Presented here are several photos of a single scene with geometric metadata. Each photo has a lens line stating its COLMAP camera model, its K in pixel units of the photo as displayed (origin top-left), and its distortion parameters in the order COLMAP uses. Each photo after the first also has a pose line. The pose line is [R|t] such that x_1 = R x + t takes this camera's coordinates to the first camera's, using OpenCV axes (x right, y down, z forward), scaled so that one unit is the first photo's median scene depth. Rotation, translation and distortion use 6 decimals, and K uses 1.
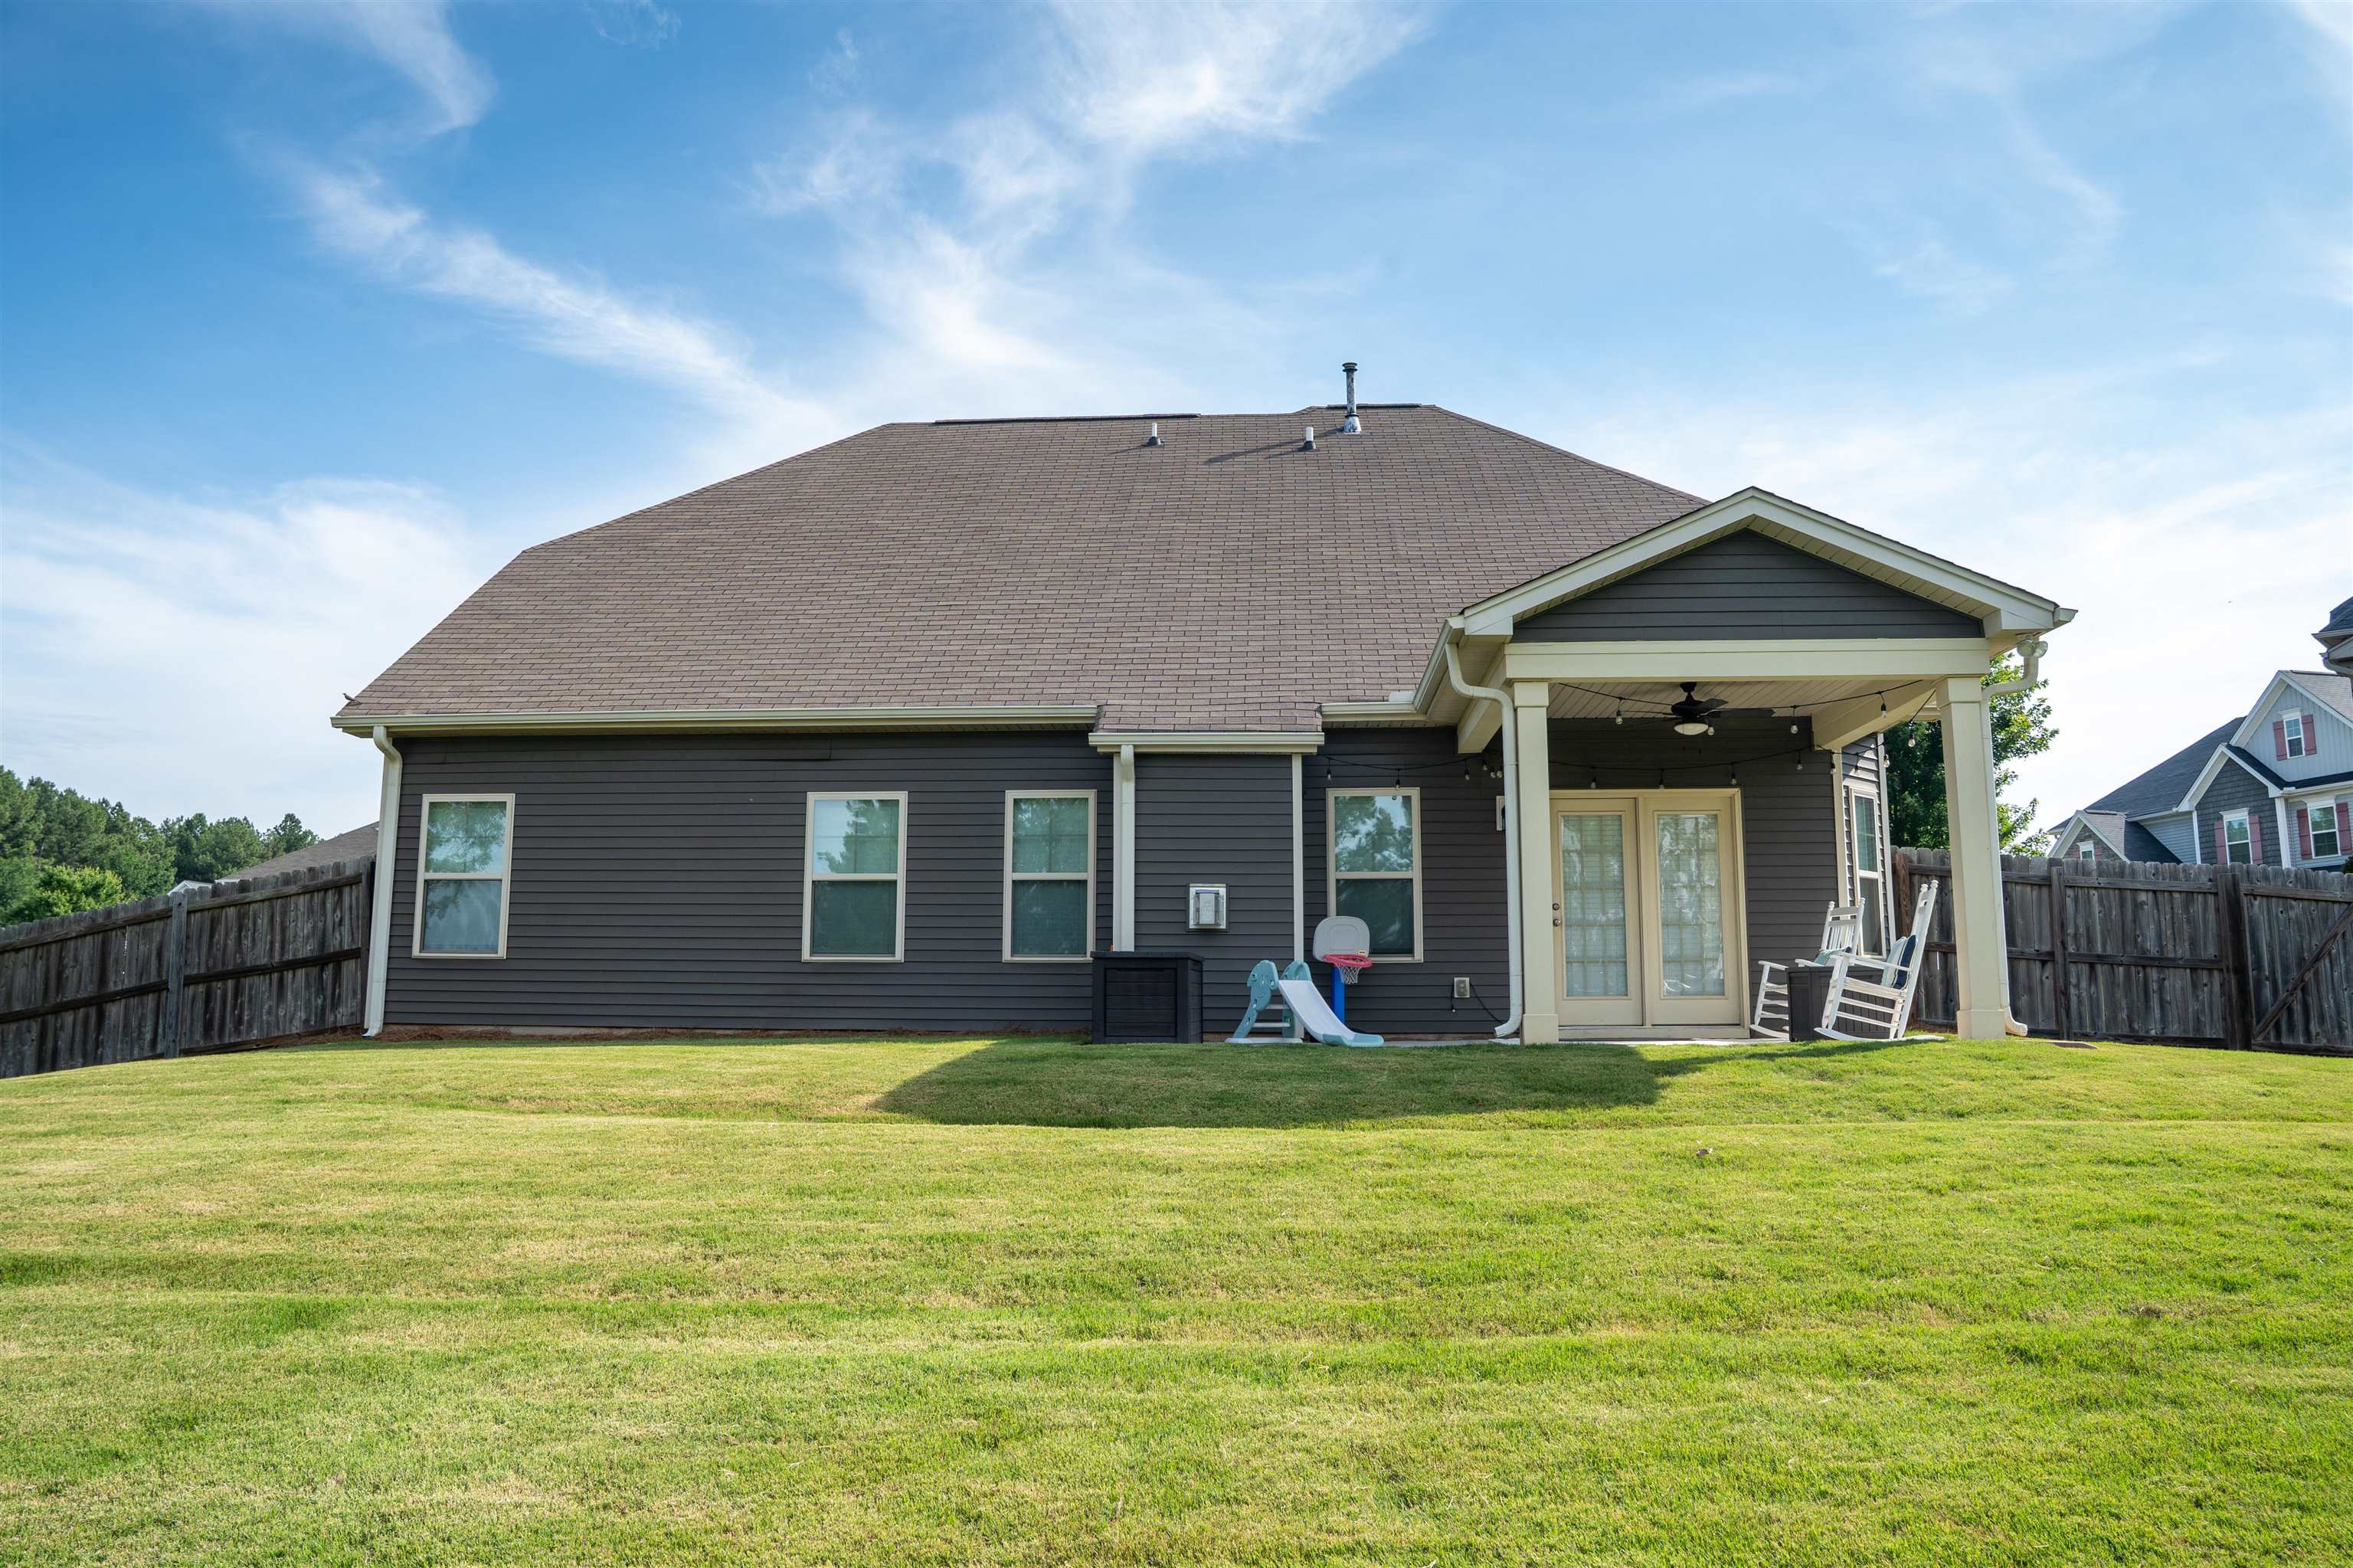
lens RADIAL K [[1666.9, 0, 1181.8], [0, 1666.9, 779.1], [0, 0, 1]] dist [-0.129638, 0.100262]
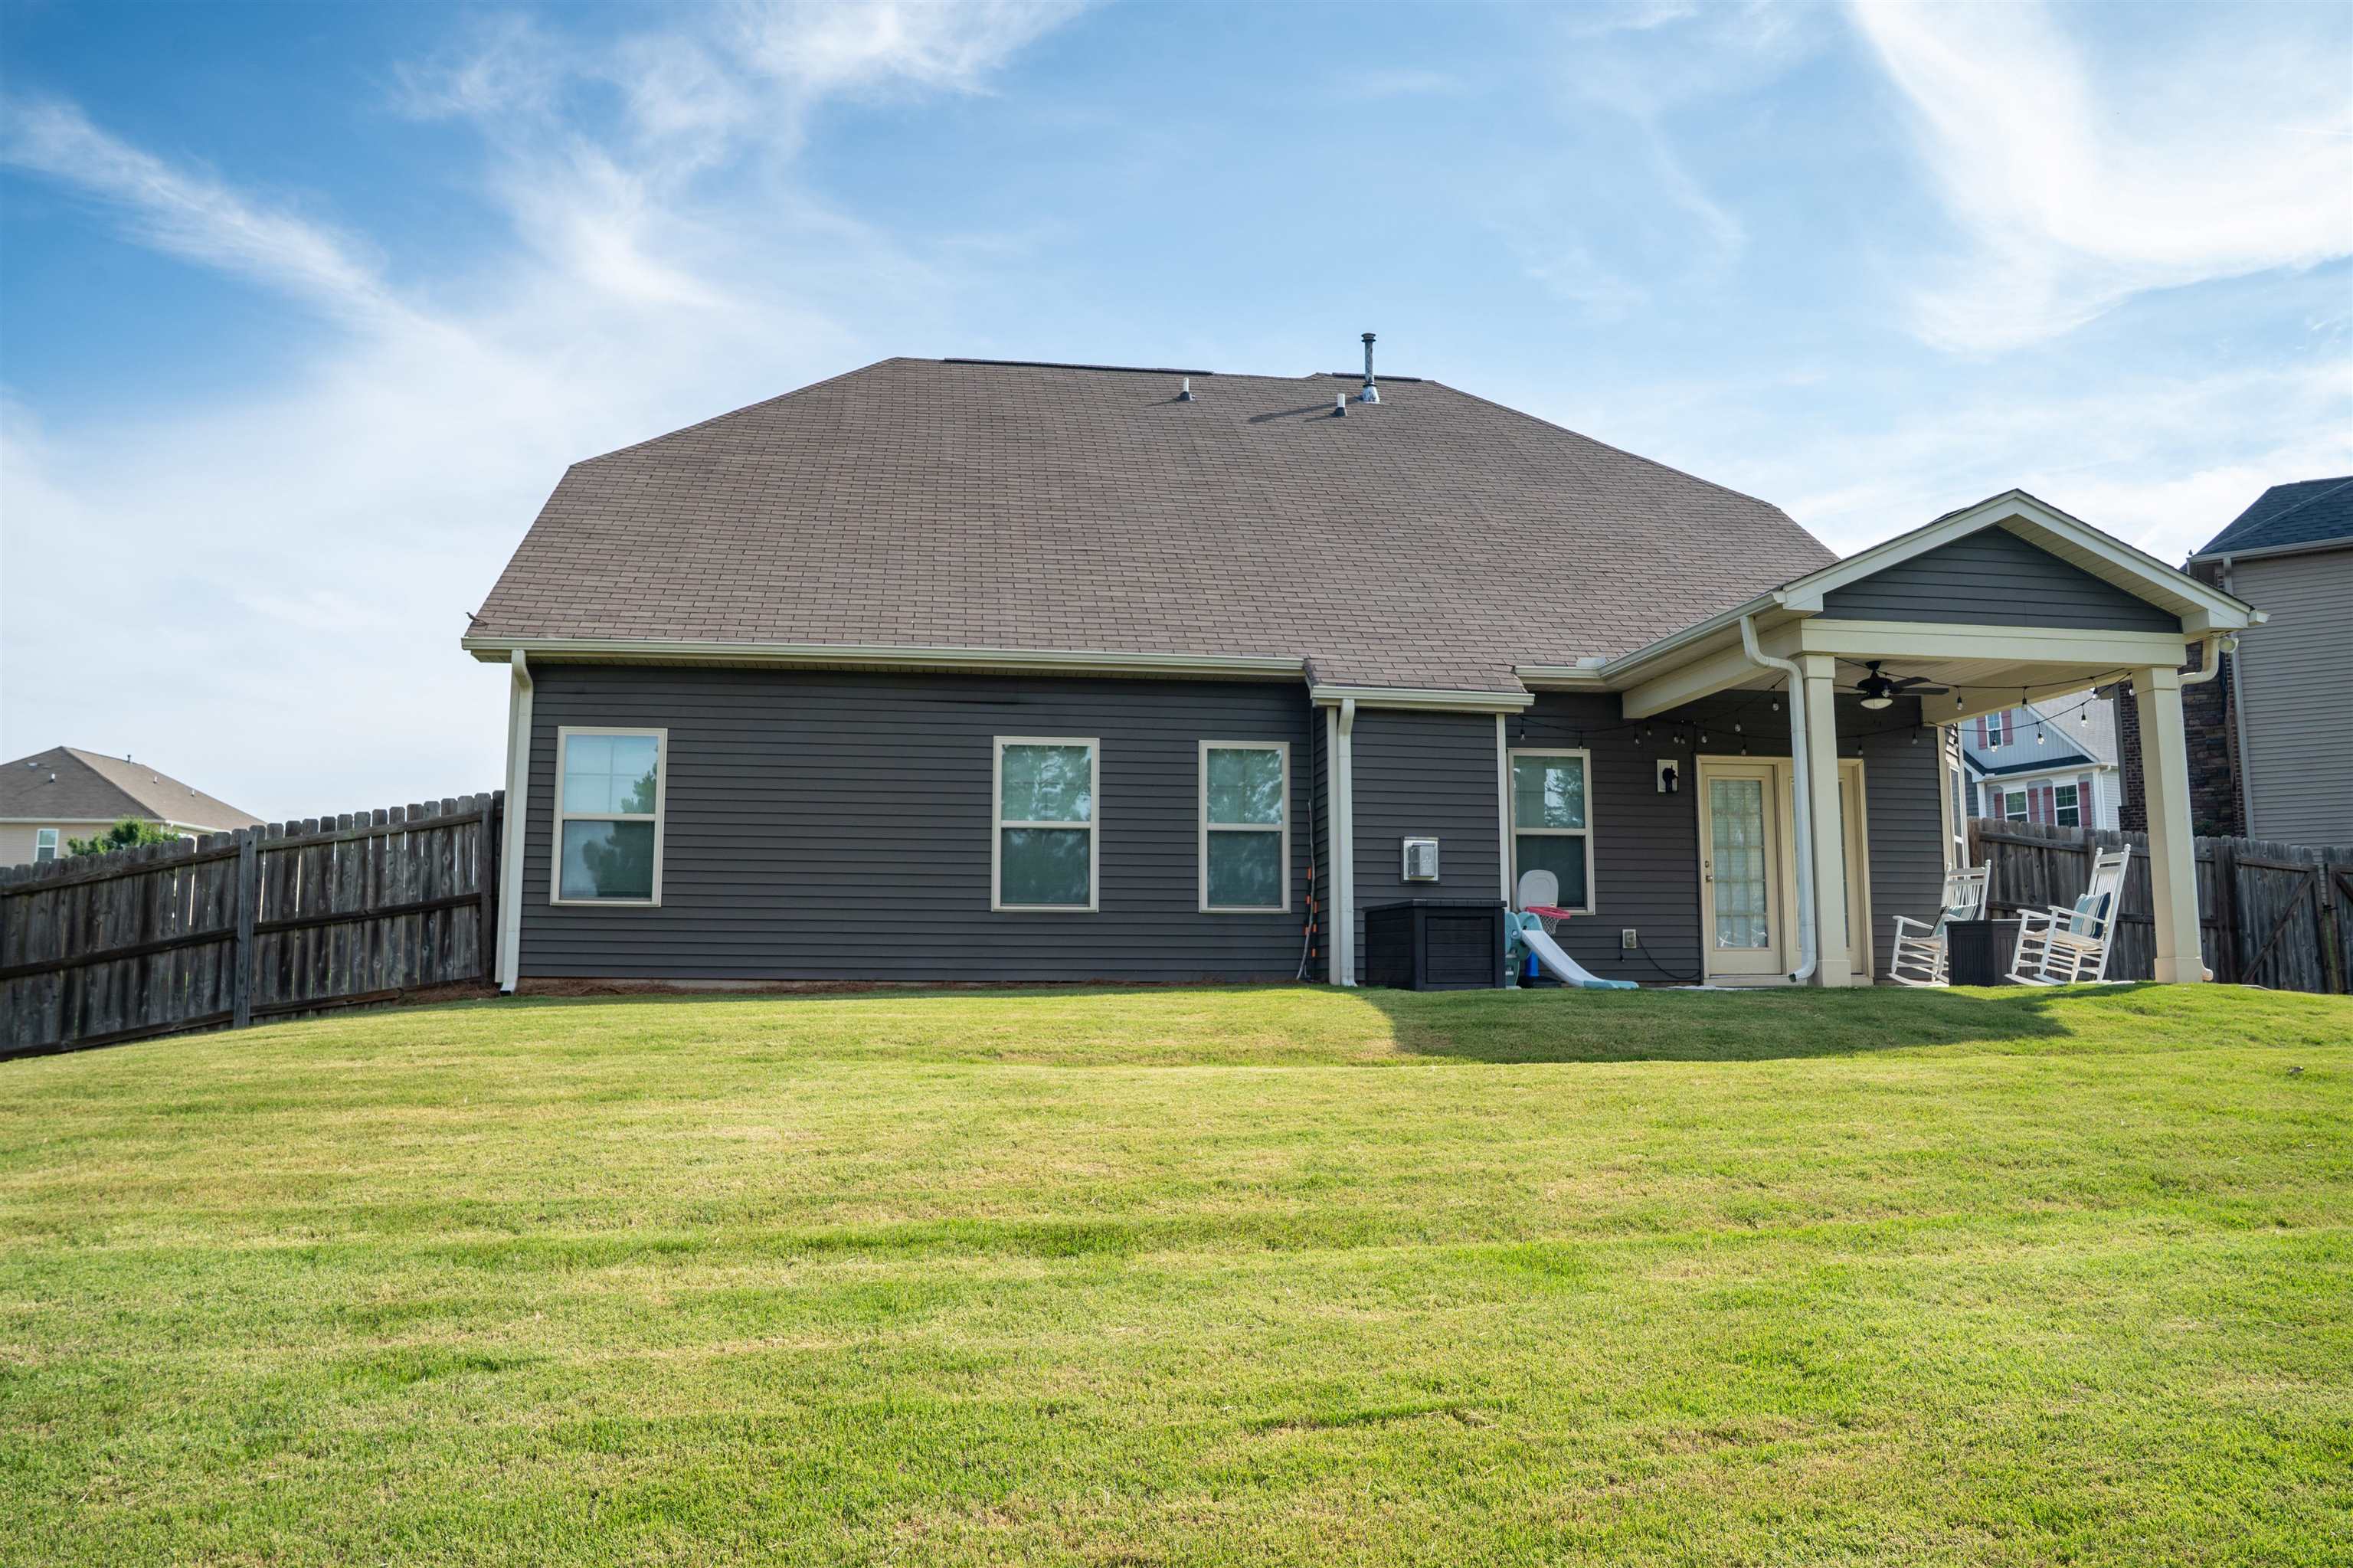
lens RADIAL K [[1666.9, 0, 1181.8], [0, 1666.9, 779.1], [0, 0, 1]] dist [-0.129638, 0.100262]
pose [[0.977303, 0.024739, 0.210396, -0.310932], [-0.029557, 0.999367, 0.019788, 0.010065], [-0.209773, -0.025558, 0.977416, 0.026575]]
